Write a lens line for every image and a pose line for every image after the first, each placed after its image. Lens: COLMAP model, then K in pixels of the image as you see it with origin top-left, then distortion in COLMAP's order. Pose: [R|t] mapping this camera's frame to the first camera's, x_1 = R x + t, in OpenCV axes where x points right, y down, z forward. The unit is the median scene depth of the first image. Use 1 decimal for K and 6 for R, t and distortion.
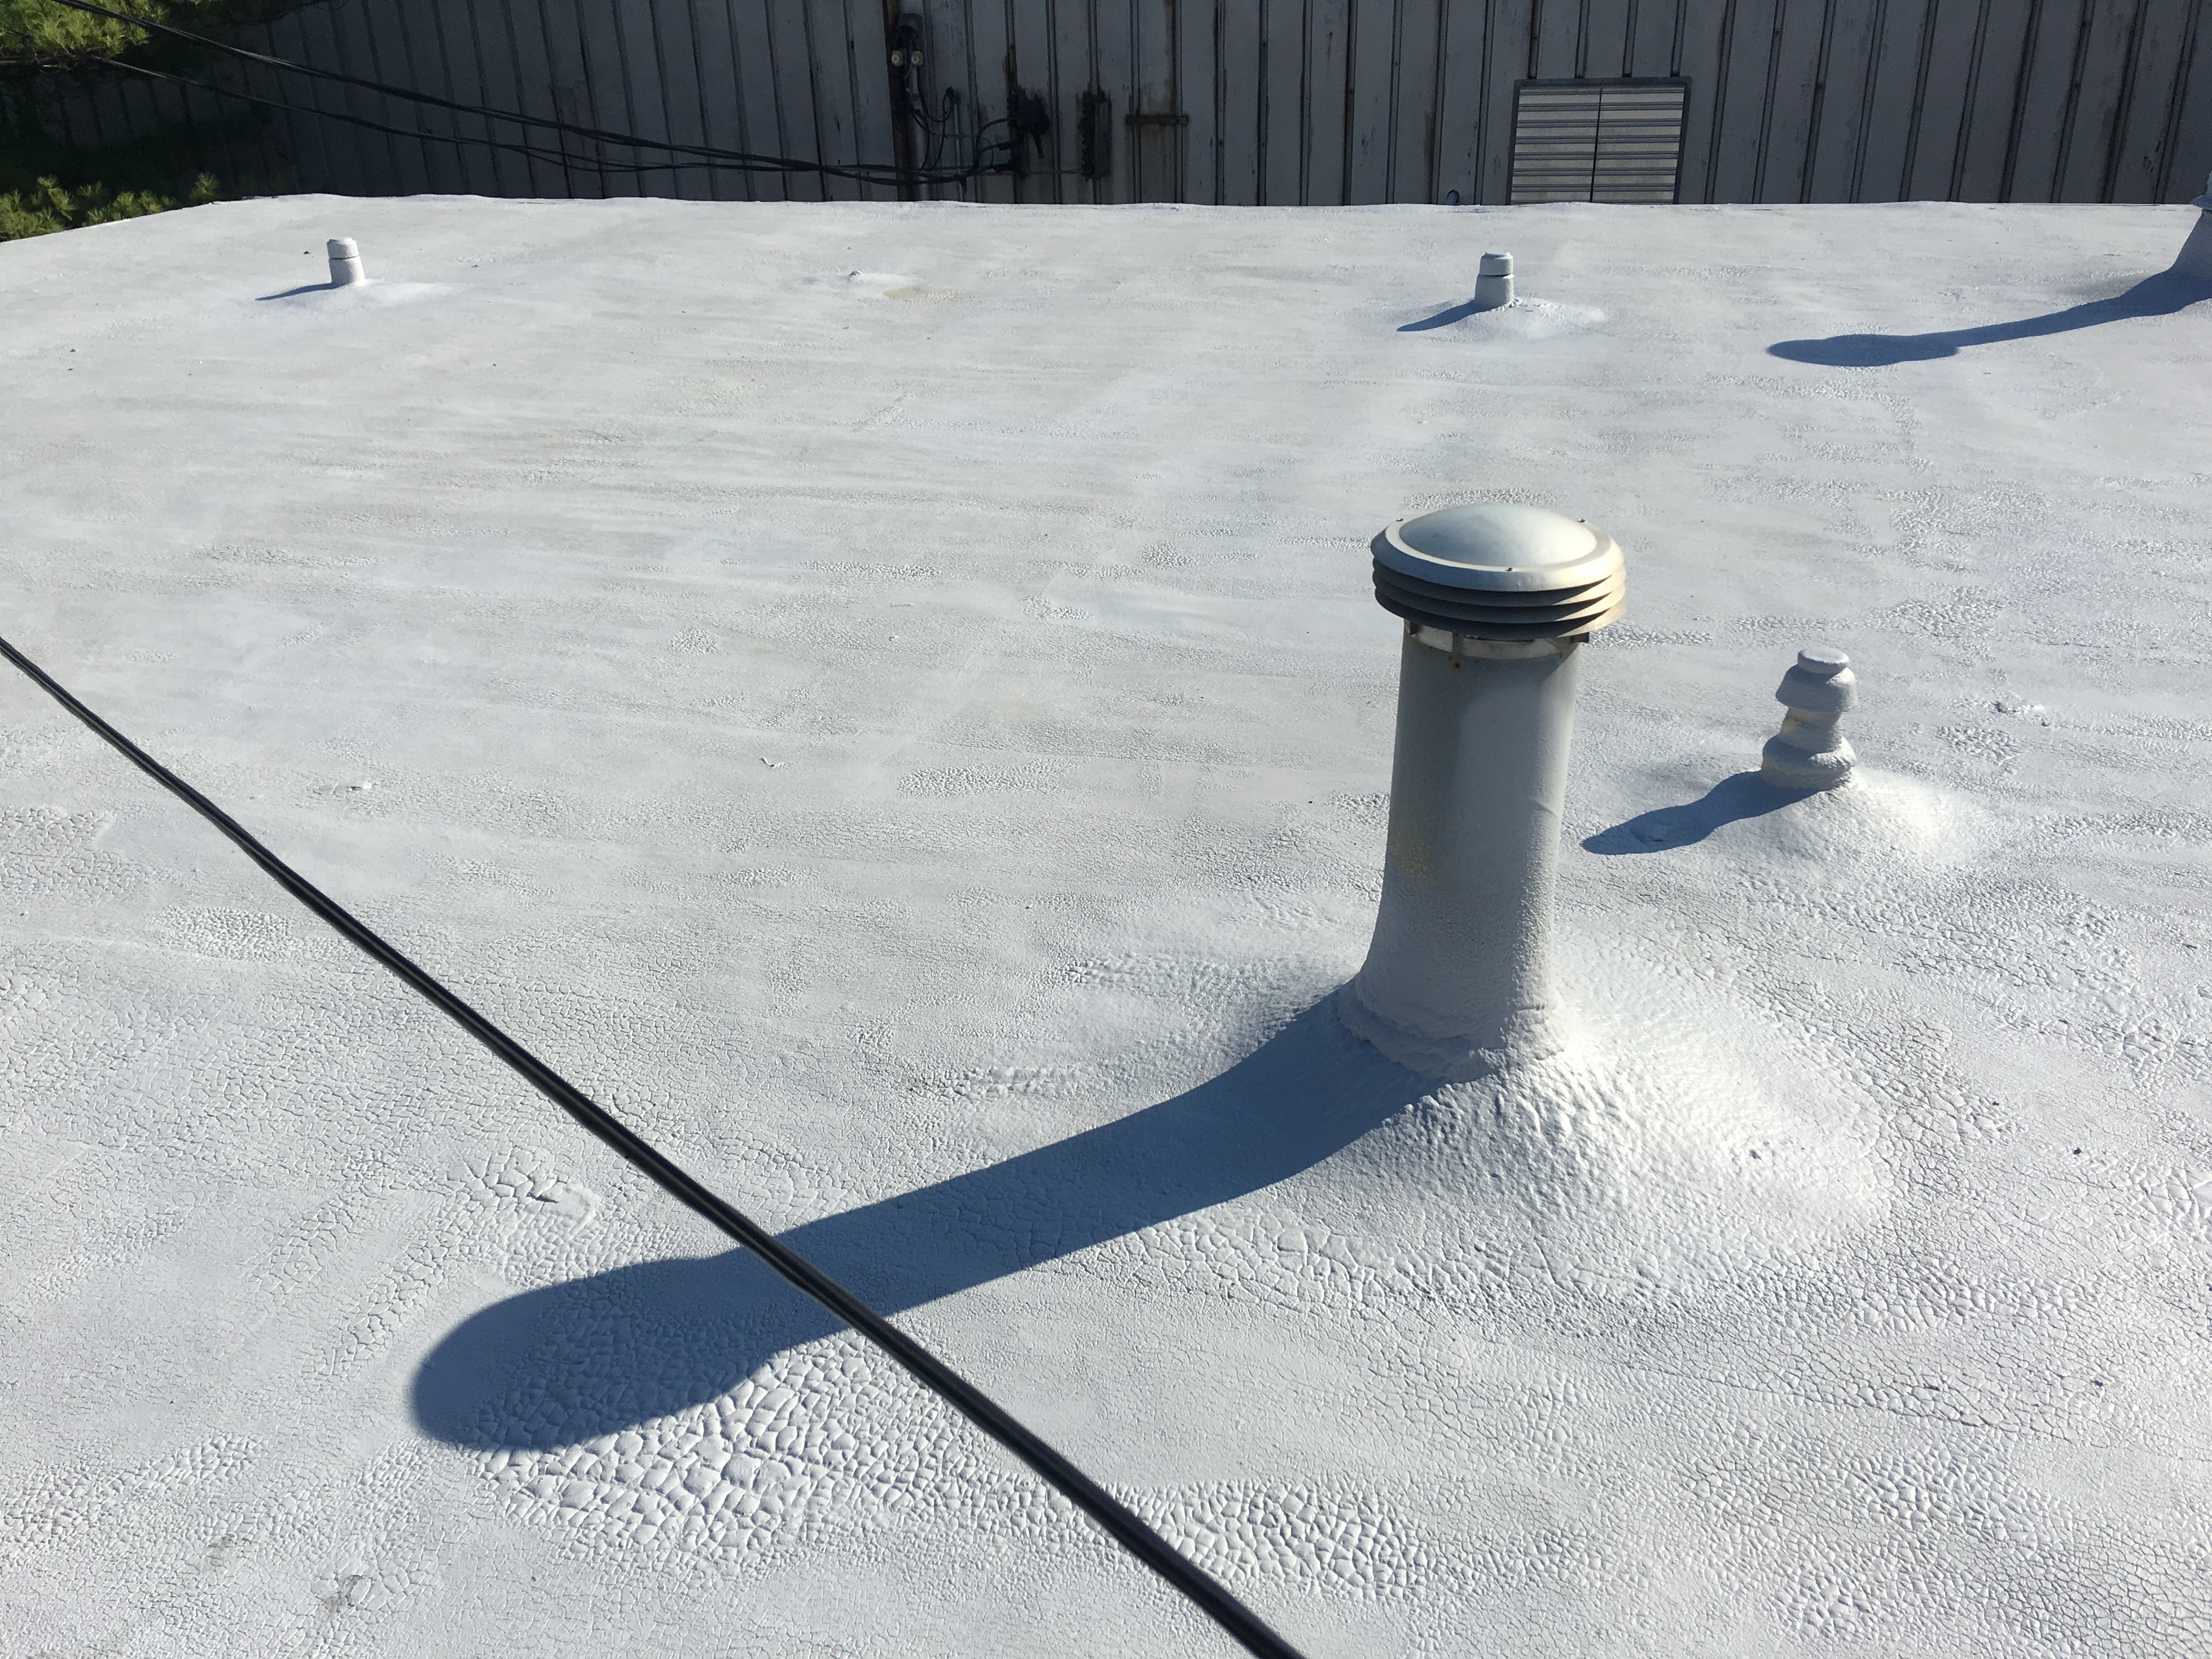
lens RADIAL K [[1873.5, 0, 1135.6], [0, 1873.5, 825.5], [0, 0, 1]] dist [0.100709, -0.156724]
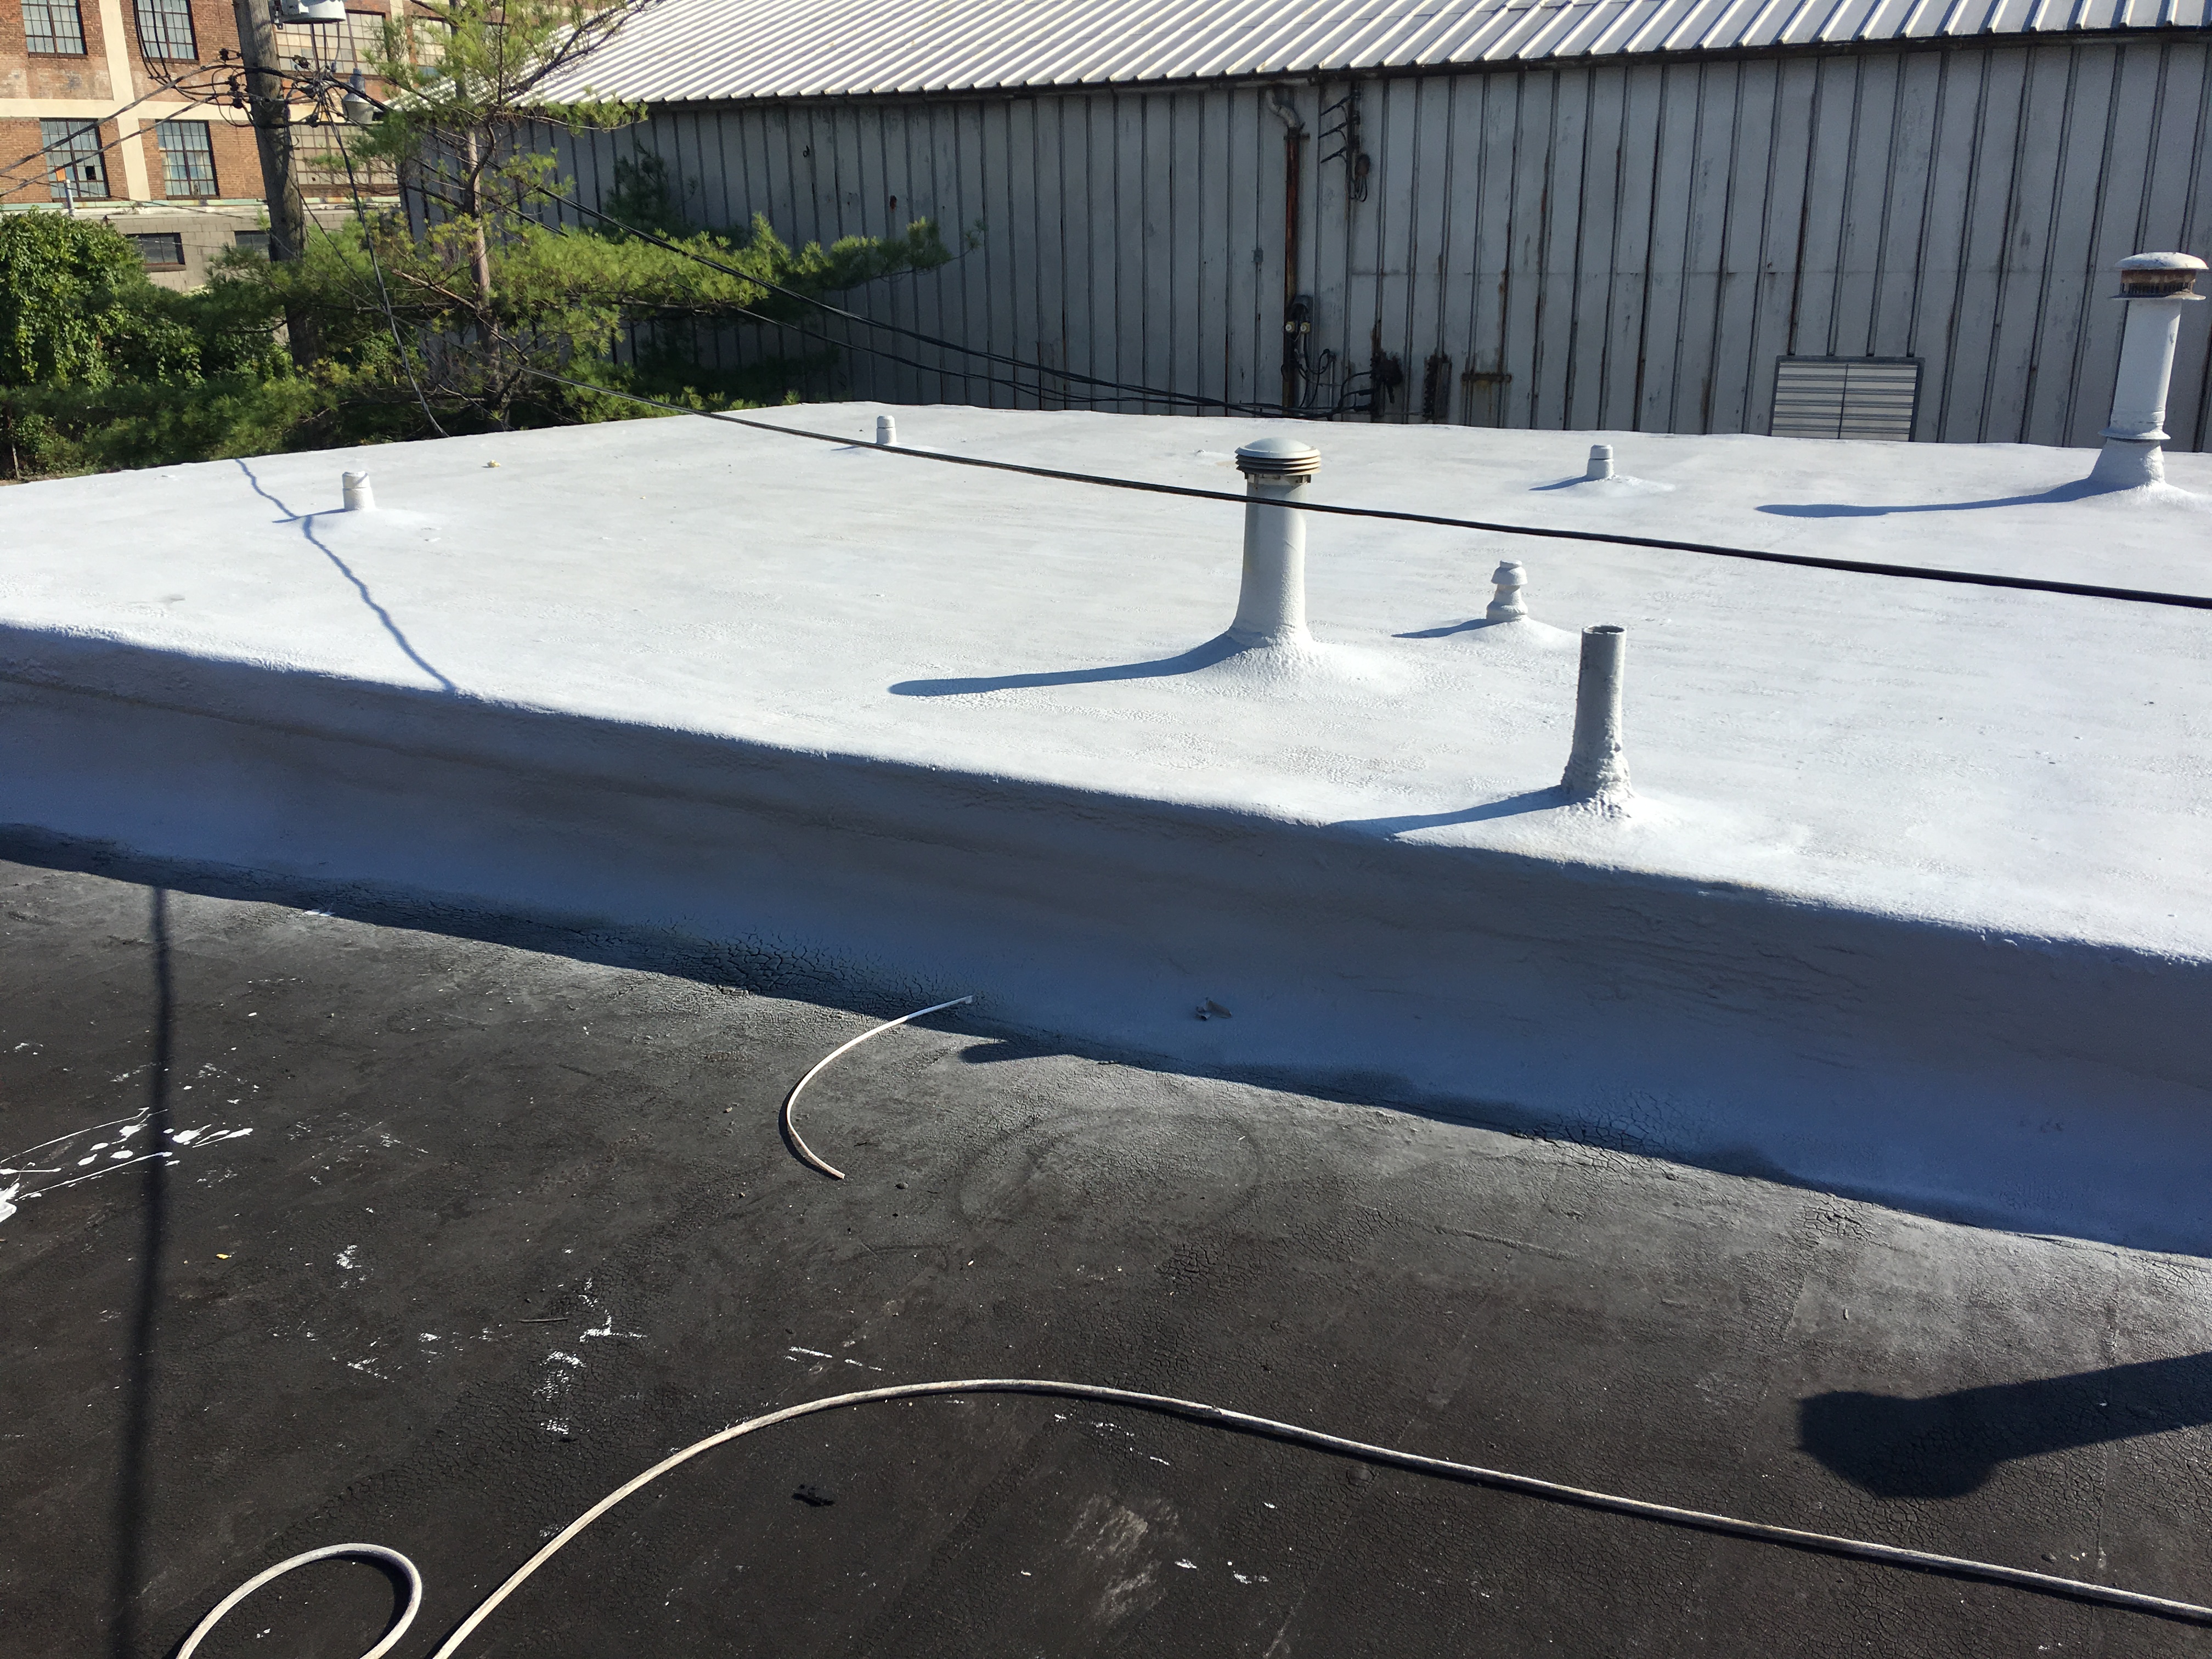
lens RADIAL K [[1873.5, 0, 1135.6], [0, 1873.5, 825.5], [0, 0, 1]] dist [0.100709, -0.156724]
pose [[0.970579, 0.089813, -0.223405, 0.097253], [-0.119112, 0.985442, -0.121312, 0.113489], [0.209257, 0.144353, 0.967147, -0.250367]]
